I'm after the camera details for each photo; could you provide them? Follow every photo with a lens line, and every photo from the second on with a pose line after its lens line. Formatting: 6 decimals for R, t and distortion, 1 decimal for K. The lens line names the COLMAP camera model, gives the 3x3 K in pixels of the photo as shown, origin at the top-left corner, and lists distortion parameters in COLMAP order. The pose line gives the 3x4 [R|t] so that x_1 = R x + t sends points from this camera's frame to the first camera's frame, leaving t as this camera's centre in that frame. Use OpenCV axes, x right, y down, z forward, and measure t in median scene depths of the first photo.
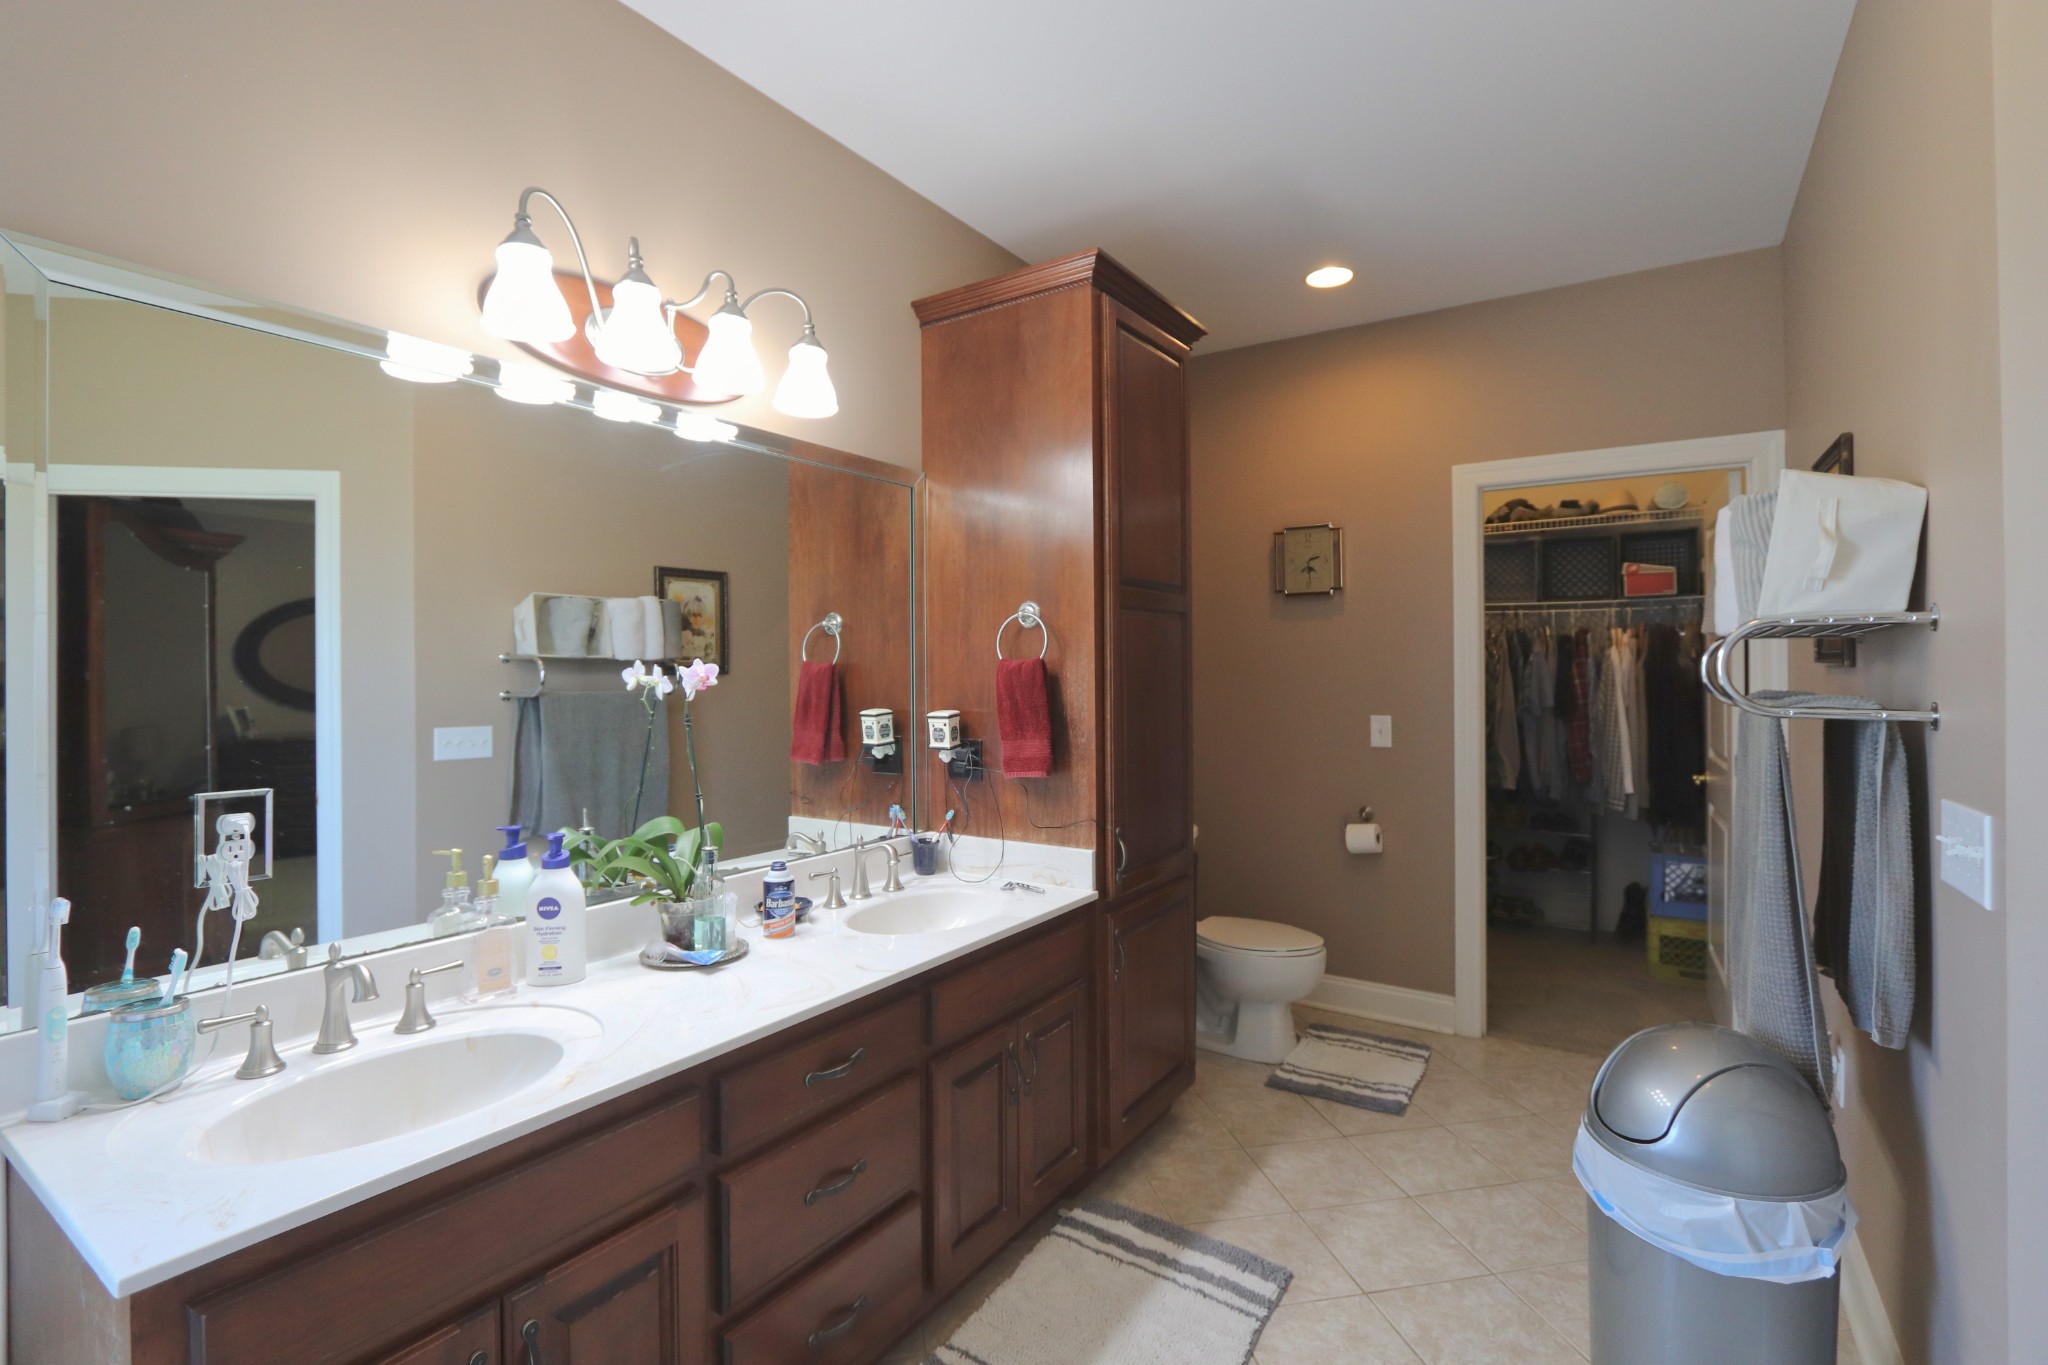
lens RADIAL K [[939.5, 0, 1025.9], [0, 939.5, 681.2], [0, 0, 1]] dist [-0.017433, 0.002048]
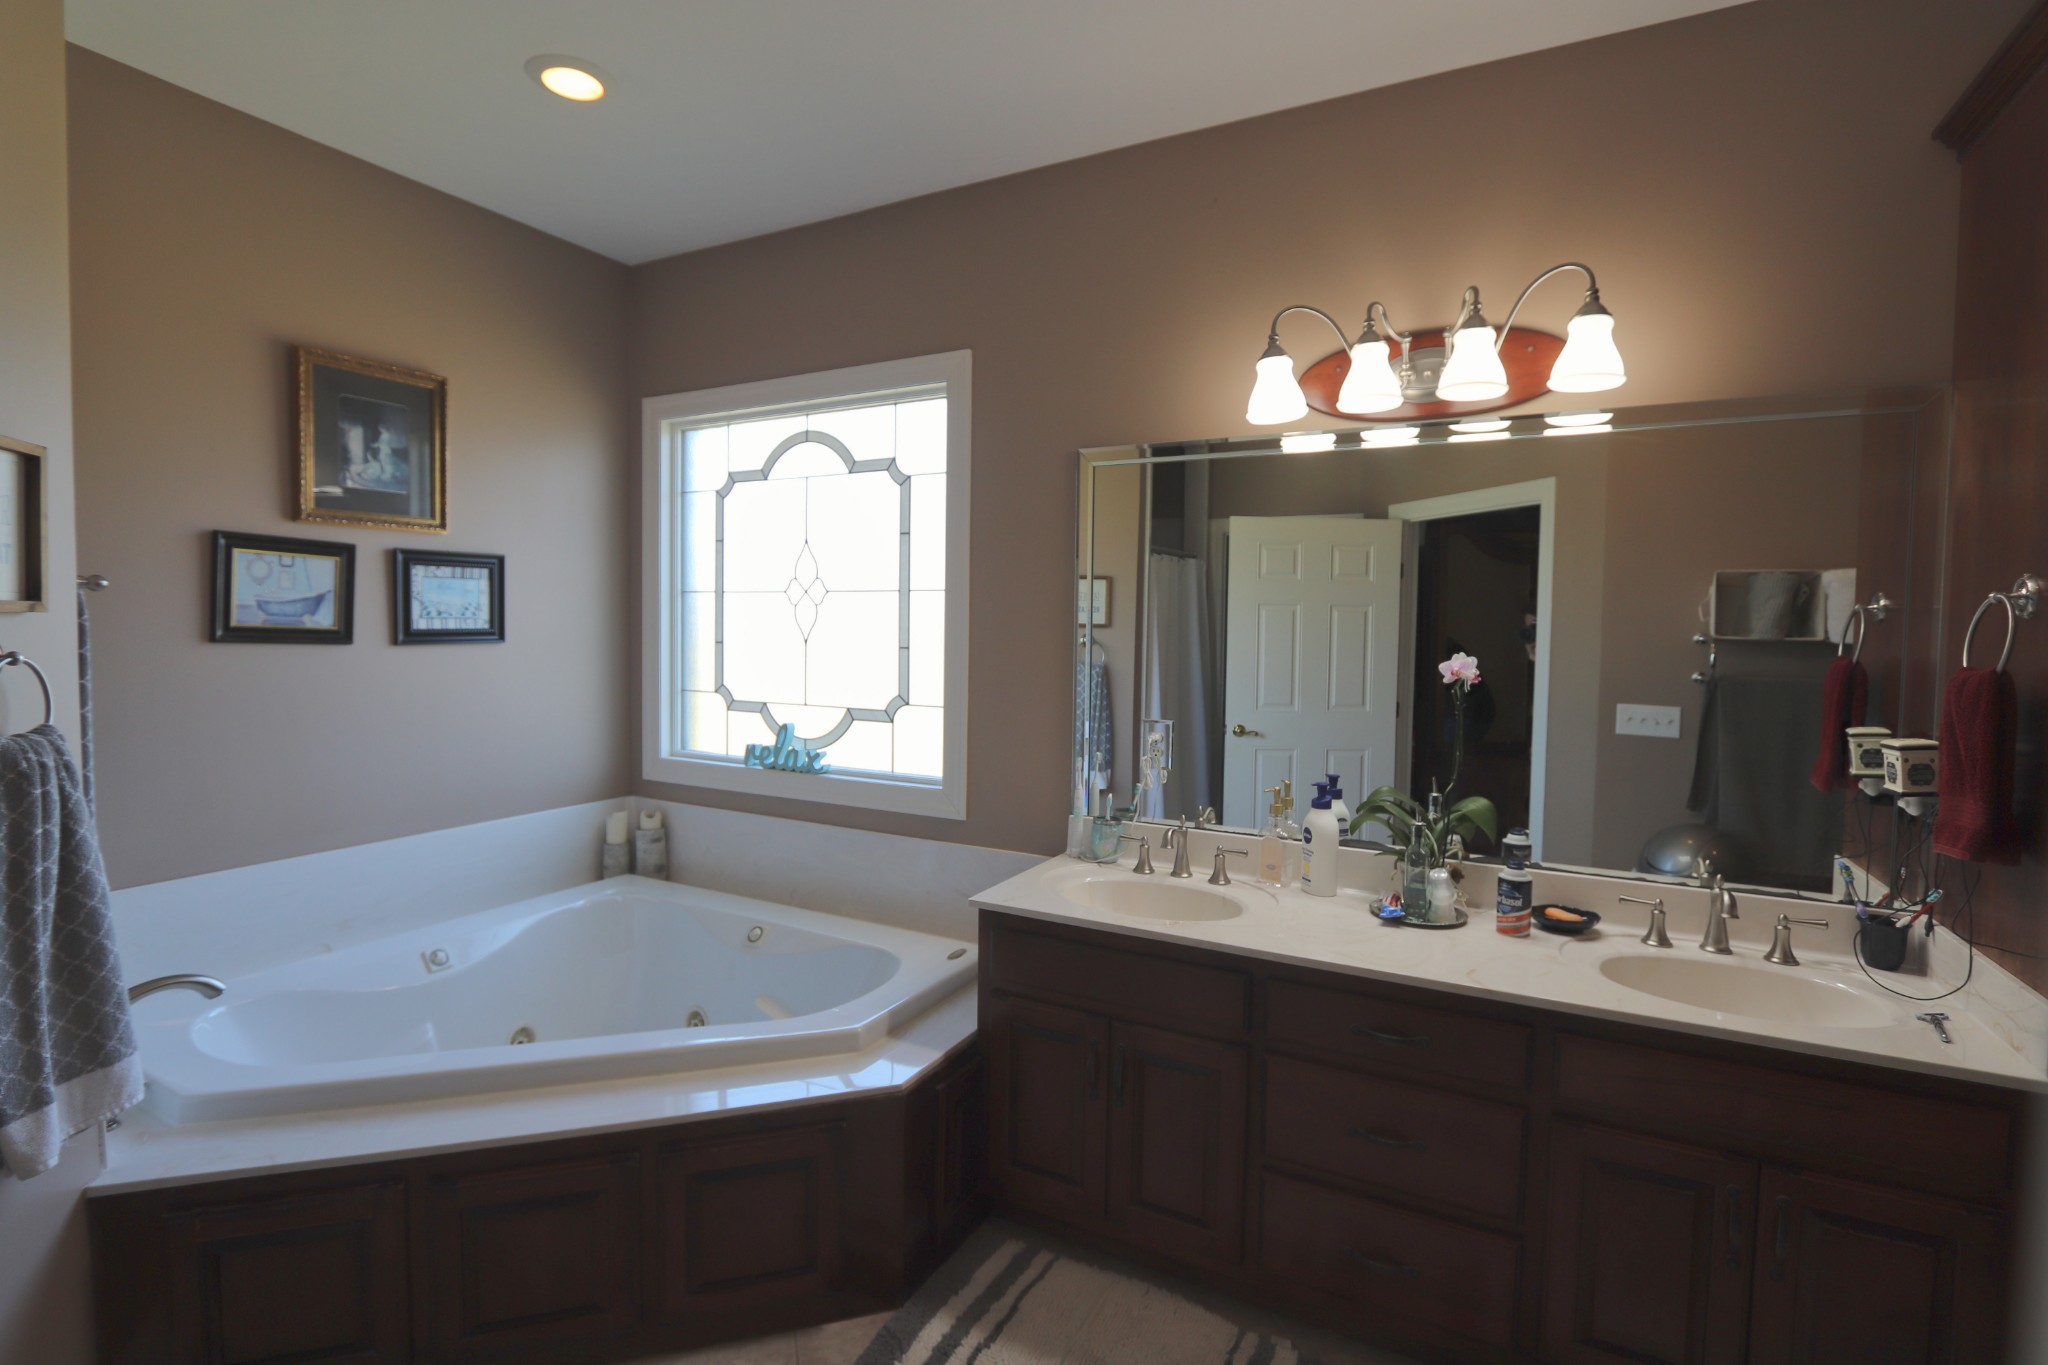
lens RADIAL K [[939.5, 0, 1026.3], [0, 939.5, 673.3], [0, 0, 1]] dist [-0.017433, 0.002048]
pose [[0.069056, 0.052630, -0.996224, 0.683685], [-0.016906, 0.998526, 0.051580, -0.050778], [0.997470, 0.013280, 0.069844, 0.401310]]
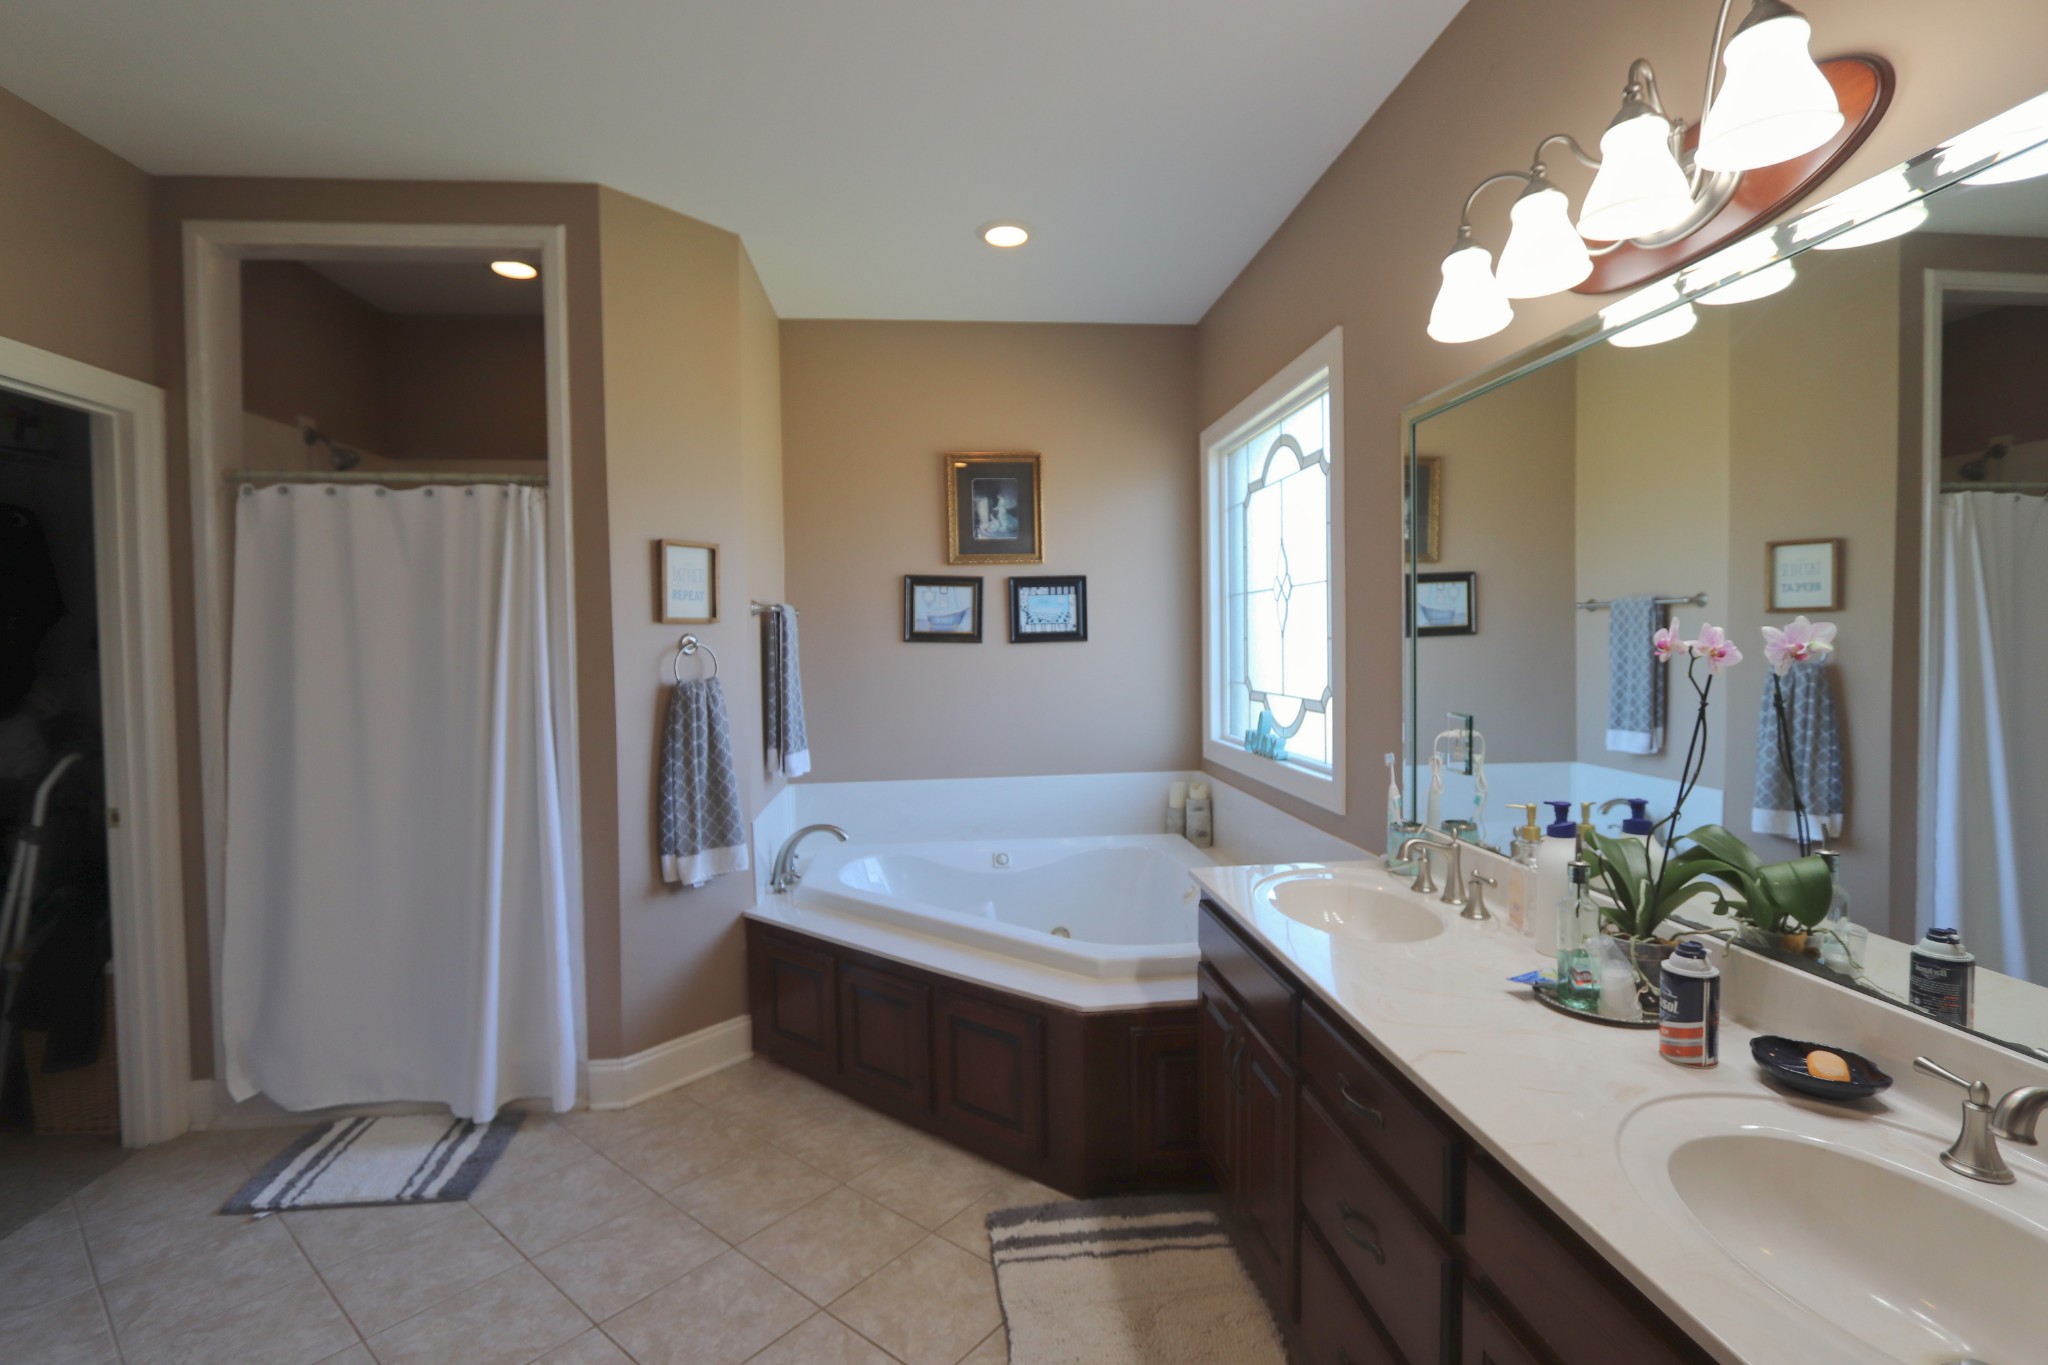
lens RADIAL K [[939.5, 0, 1020.8], [0, 939.5, 676.4], [0, 0, 1]] dist [-0.017433, 0.002048]
pose [[-0.786723, 0.036682, -0.616215, 0.462090], [0.013750, 0.999027, 0.041915, -0.017940], [0.617153, 0.024502, -0.786462, 1.212560]]
